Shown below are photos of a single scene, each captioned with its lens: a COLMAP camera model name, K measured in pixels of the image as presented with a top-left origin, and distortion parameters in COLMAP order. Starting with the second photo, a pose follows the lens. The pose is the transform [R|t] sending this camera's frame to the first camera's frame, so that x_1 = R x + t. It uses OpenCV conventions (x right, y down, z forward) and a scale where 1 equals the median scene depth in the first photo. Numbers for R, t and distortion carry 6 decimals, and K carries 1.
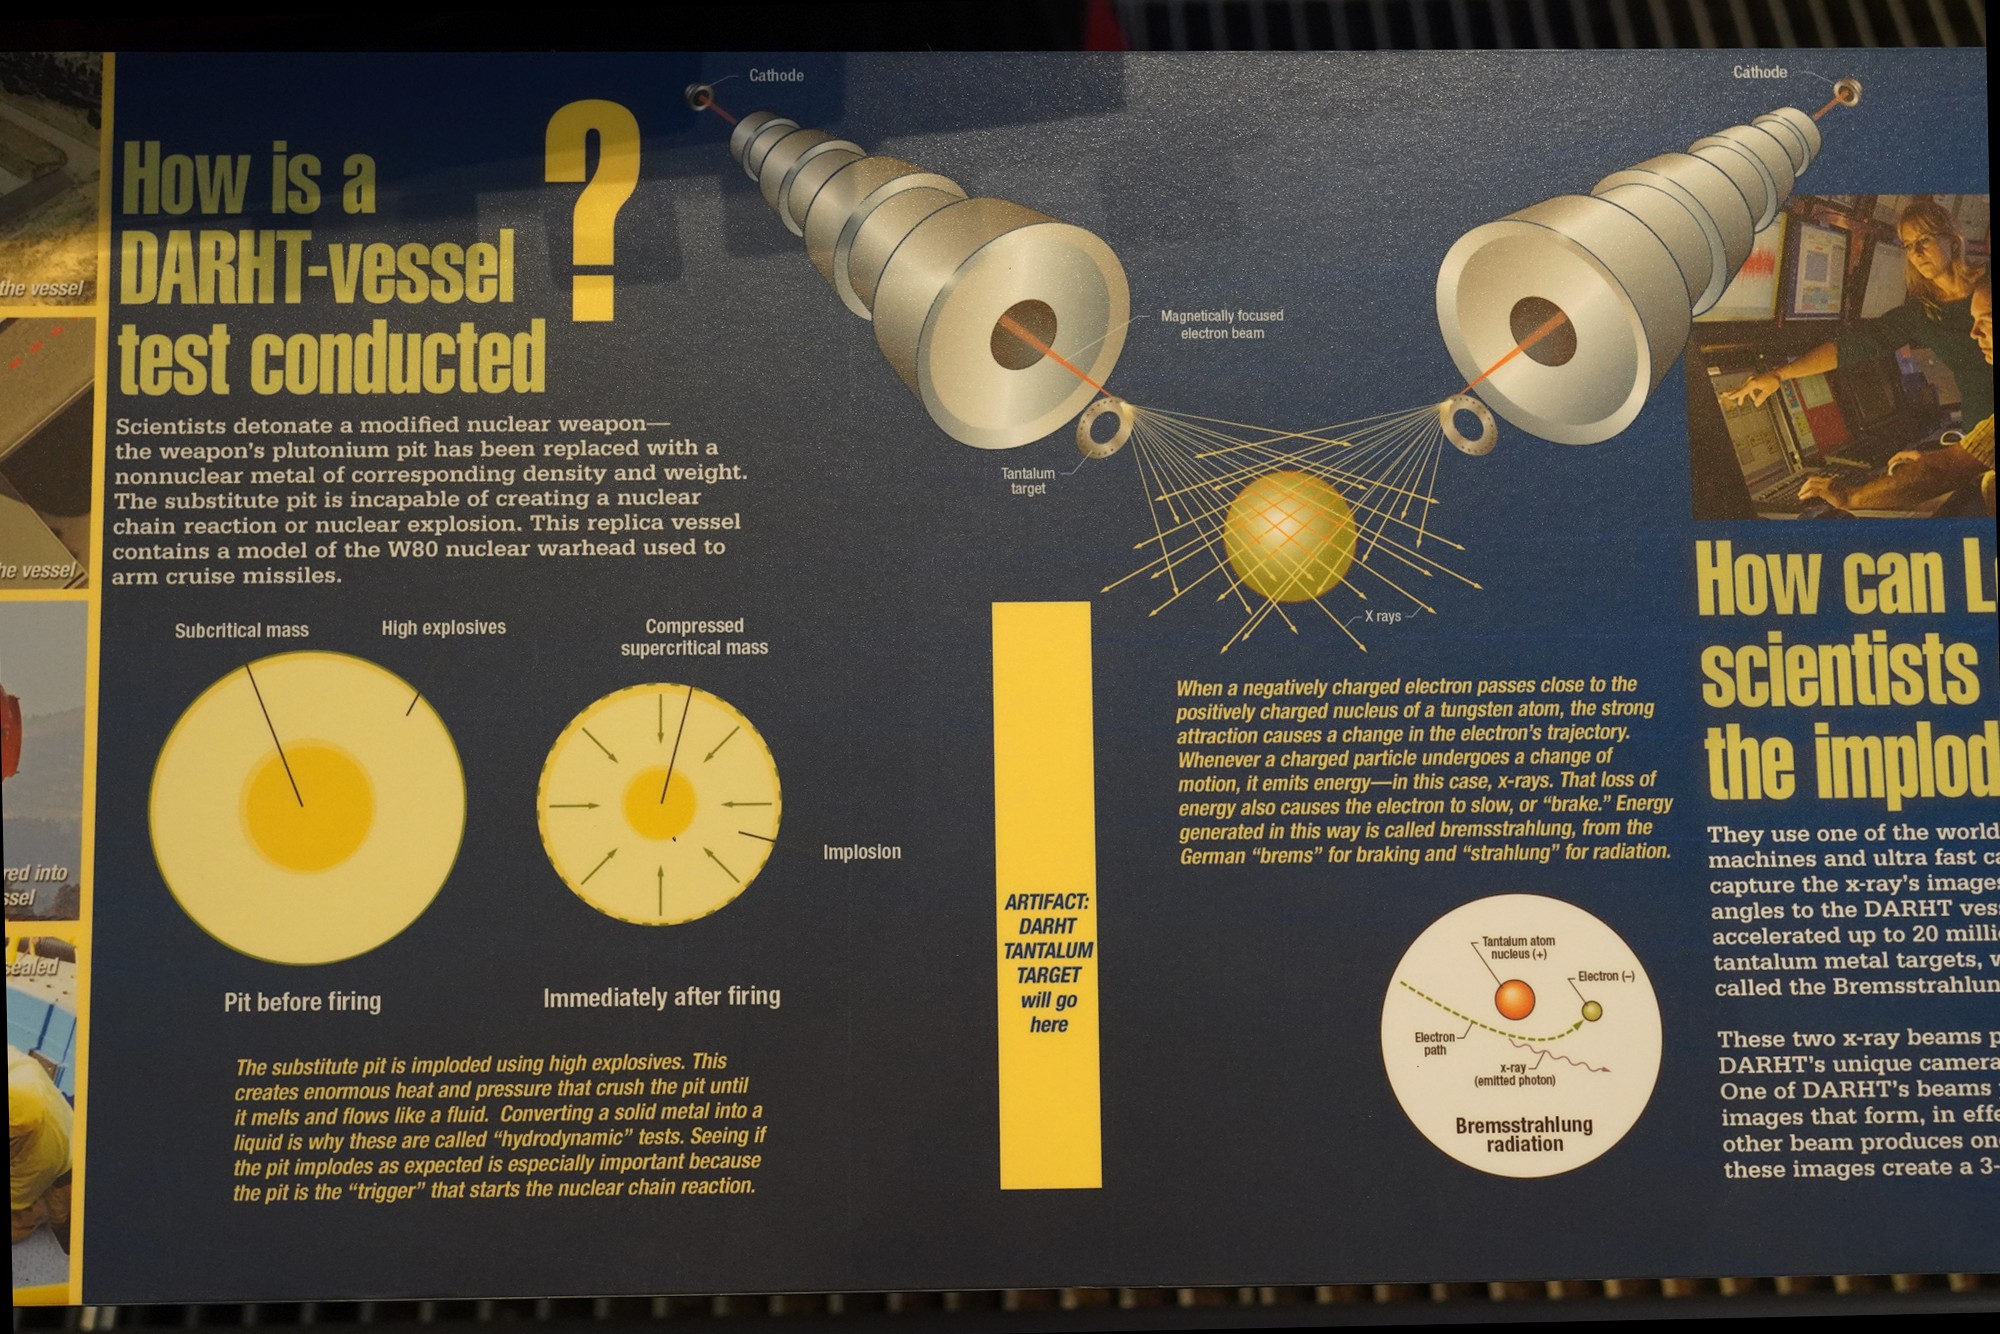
lens RADIAL K [[2569.3, 0, 1000.0], [0, 2569.3, 667.0], [0, 0, 1]] dist [-0.000629, 0.001426]
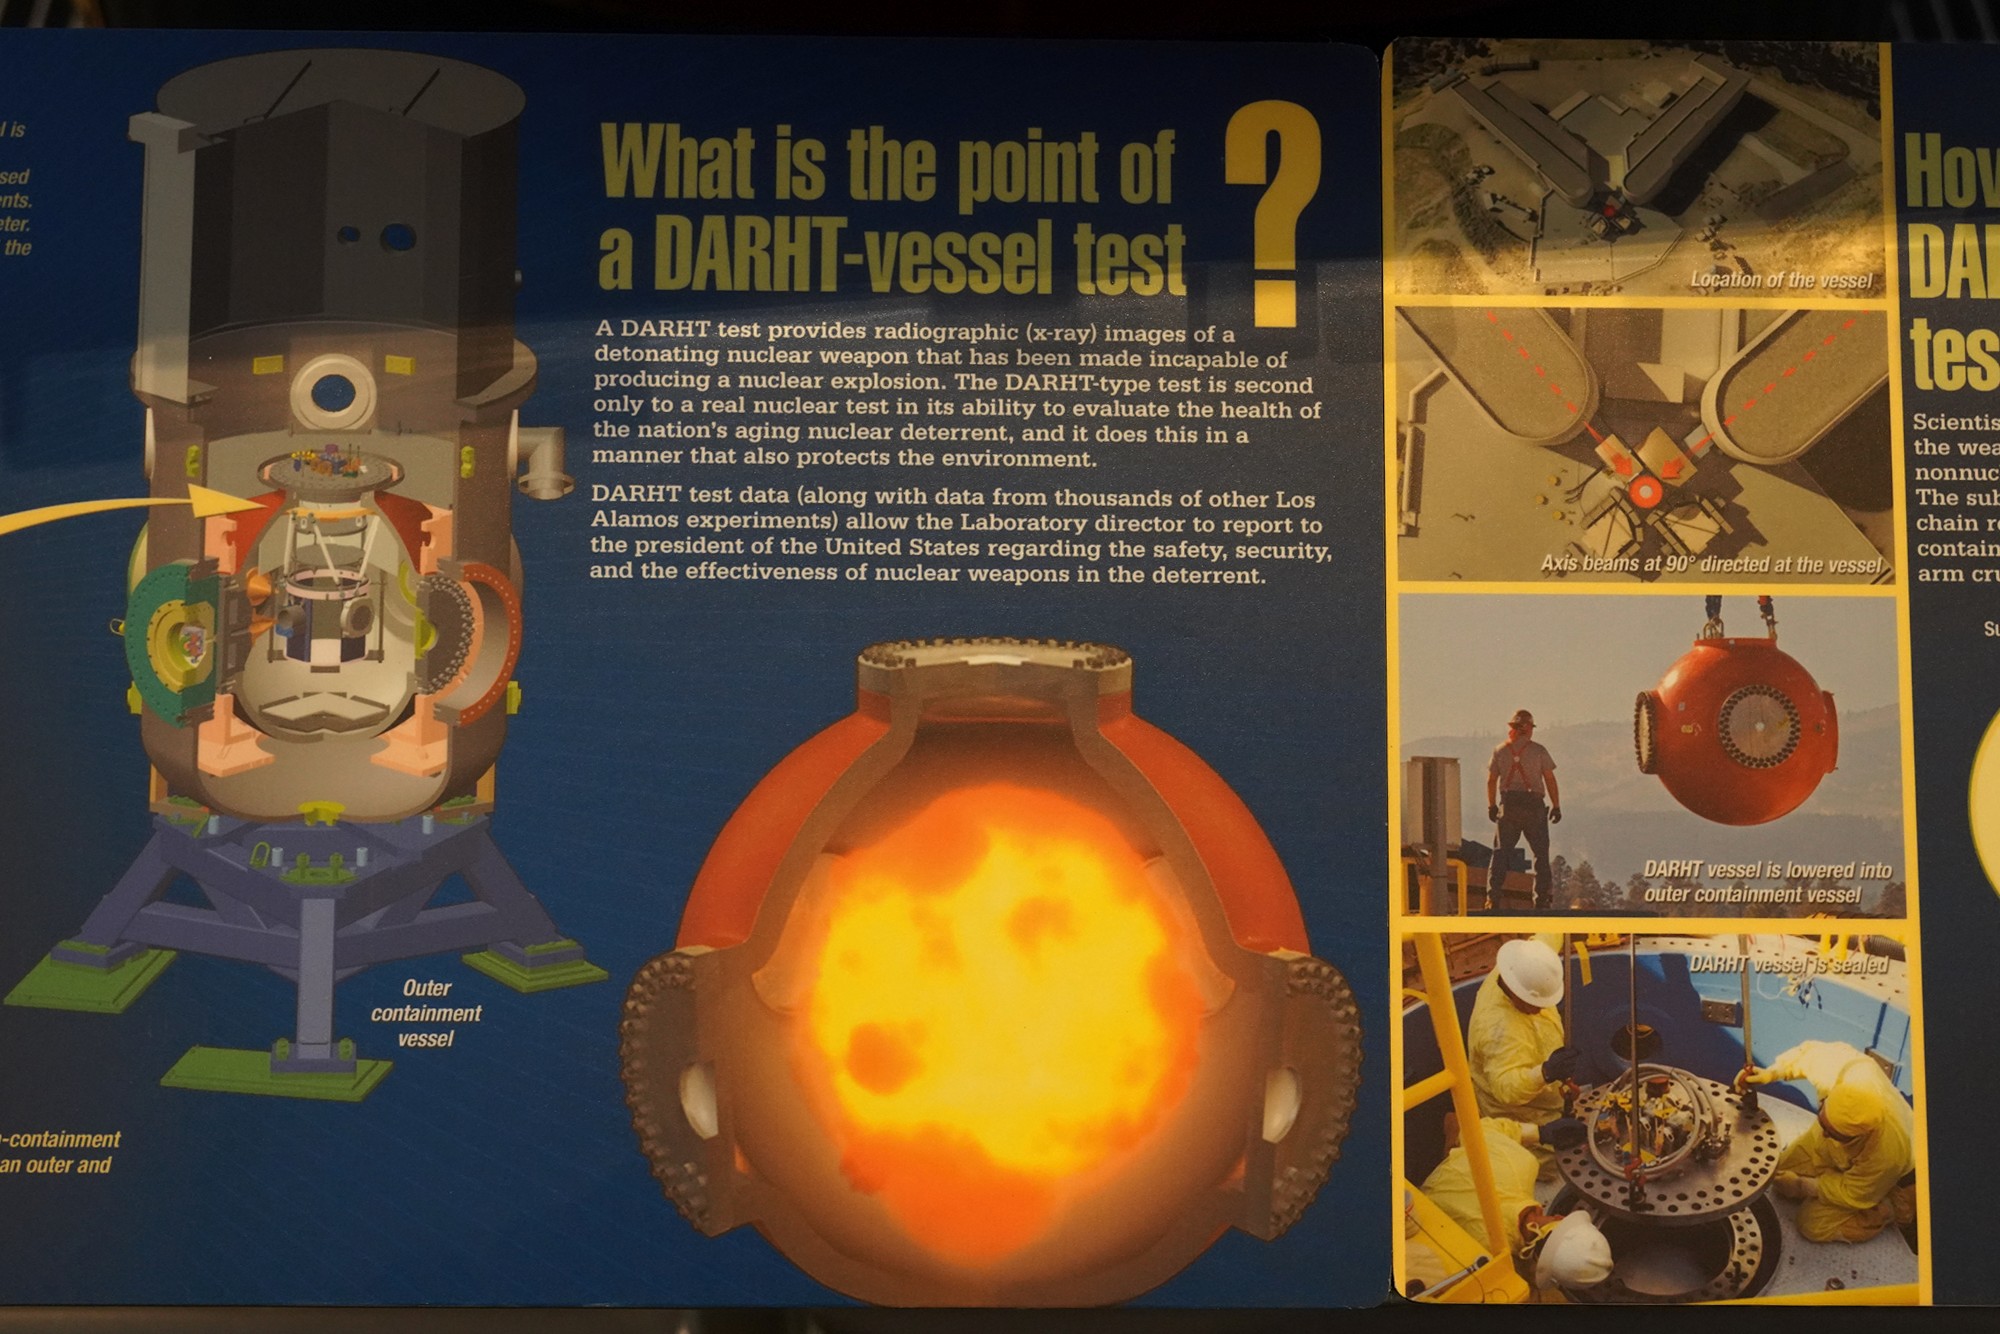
lens RADIAL K [[2656.4, 0, 999.7], [0, 2656.4, 693.8], [0, 0, 1]] dist [-0.007164, 0.039611]
pose [[0.999829, 0.016358, -0.008580, -0.683805], [-0.016299, 0.999844, 0.006821, 0.010143], [0.008690, -0.006680, 0.999940, -0.027564]]
